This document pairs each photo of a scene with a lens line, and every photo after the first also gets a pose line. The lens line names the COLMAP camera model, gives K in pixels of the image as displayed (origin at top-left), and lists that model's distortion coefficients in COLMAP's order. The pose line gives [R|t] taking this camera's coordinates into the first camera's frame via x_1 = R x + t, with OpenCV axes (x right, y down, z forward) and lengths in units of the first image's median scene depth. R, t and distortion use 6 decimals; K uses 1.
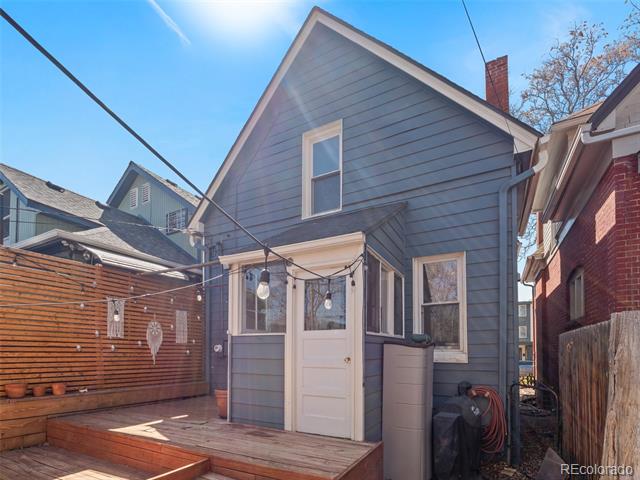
lens RADIAL K [[318.4, 0, 342.2], [0, 318.4, 346.6], [0, 0, 1]] dist [-0.001199, -0.000102]
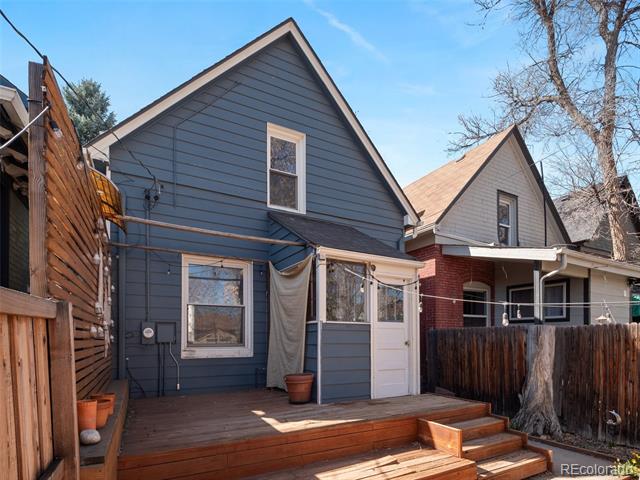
lens RADIAL K [[329.3, 0, 295.3], [0, 329.3, 332.7], [0, 0, 1]] dist [-0.002936, -0.001383]
pose [[0.598325, 0.009607, 0.801196, -1.392674], [-0.014575, 0.999893, -0.001105, 0.001923], [-0.801121, -0.011016, 0.598401, 0.452655]]
